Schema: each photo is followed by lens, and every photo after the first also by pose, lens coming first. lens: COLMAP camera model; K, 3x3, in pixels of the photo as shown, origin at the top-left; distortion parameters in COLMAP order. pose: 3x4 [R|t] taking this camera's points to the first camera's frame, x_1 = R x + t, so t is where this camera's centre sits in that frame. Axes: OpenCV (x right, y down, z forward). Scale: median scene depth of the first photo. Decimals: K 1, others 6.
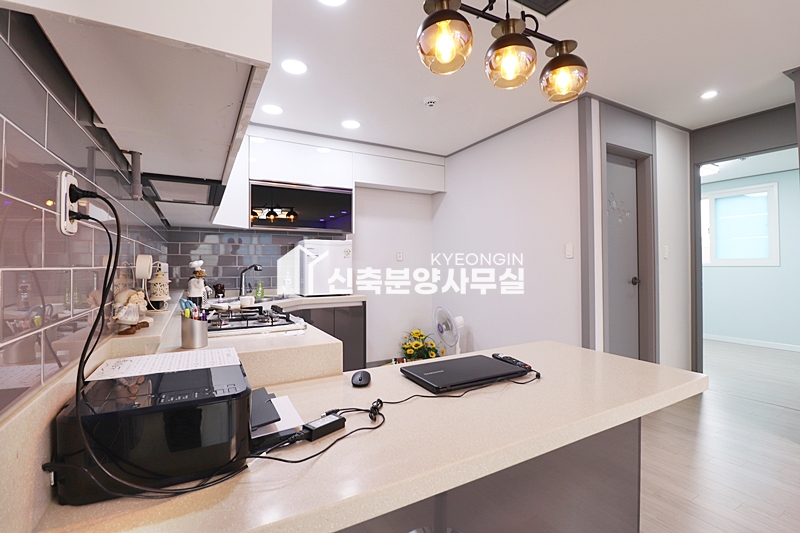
lens RADIAL K [[368.8, 0, 404.9], [0, 368.8, 258.4], [0, 0, 1]] dist [0.011457, -0.015197]
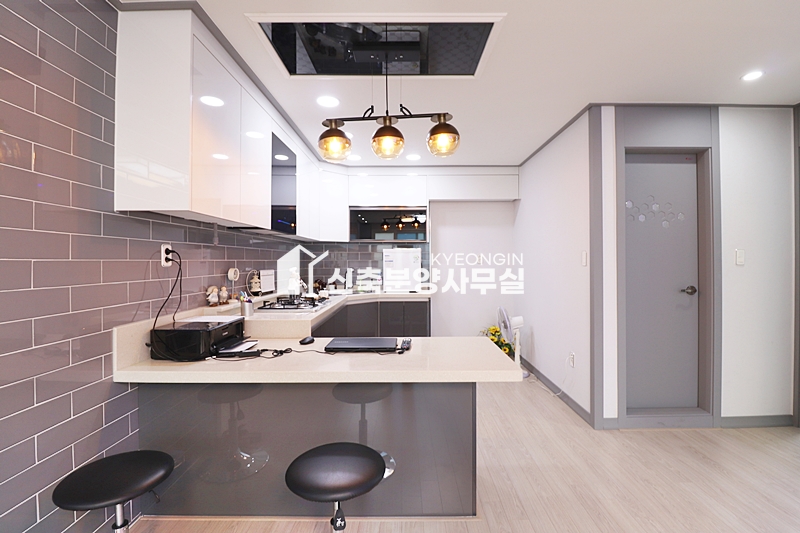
lens RADIAL K [[368.8, 0, 404.9], [0, 368.8, 258.4], [0, 0, 1]] dist [0.011457, -0.015197]
pose [[0.874896, -0.002971, -0.484301, 0.450626], [0.009211, 0.999902, 0.010507, -0.031863], [0.484223, -0.013653, 0.874838, -0.124321]]
